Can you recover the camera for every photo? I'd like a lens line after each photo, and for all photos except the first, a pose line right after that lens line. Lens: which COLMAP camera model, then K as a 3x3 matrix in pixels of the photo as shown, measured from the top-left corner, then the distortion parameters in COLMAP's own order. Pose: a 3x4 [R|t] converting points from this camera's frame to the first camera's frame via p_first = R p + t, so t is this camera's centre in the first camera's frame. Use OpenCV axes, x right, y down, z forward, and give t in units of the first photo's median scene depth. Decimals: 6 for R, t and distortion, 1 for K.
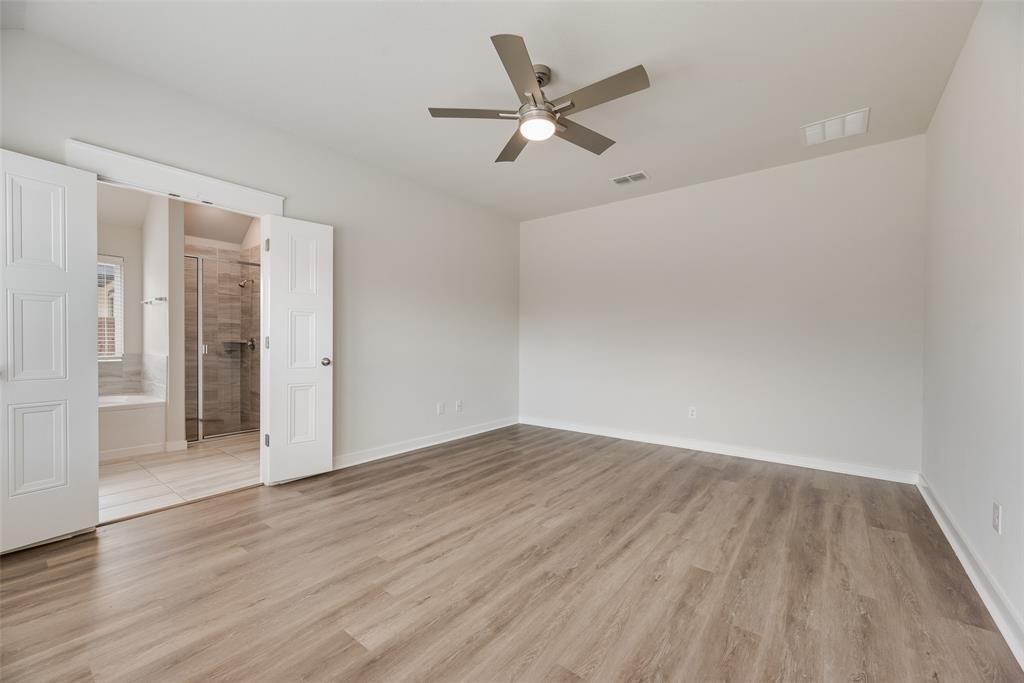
lens RADIAL K [[411.6, 0, 513.6], [0, 411.6, 345.3], [0, 0, 1]] dist [0.002214, 0.000435]
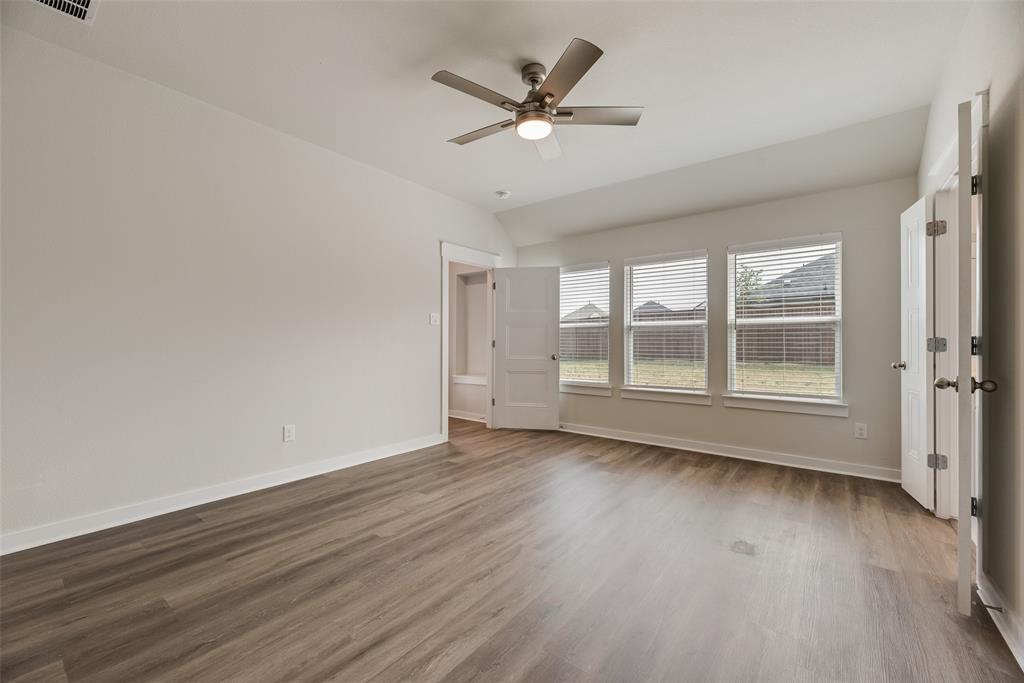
lens RADIAL K [[411.6, 0, 513.6], [0, 411.6, 345.3], [0, 0, 1]] dist [0.002214, 0.000435]
pose [[-0.999925, -0.007815, -0.009440, 0.109835], [-0.007898, 0.999930, 0.008787, -0.008481], [0.009370, 0.008861, -0.999917, 1.914410]]
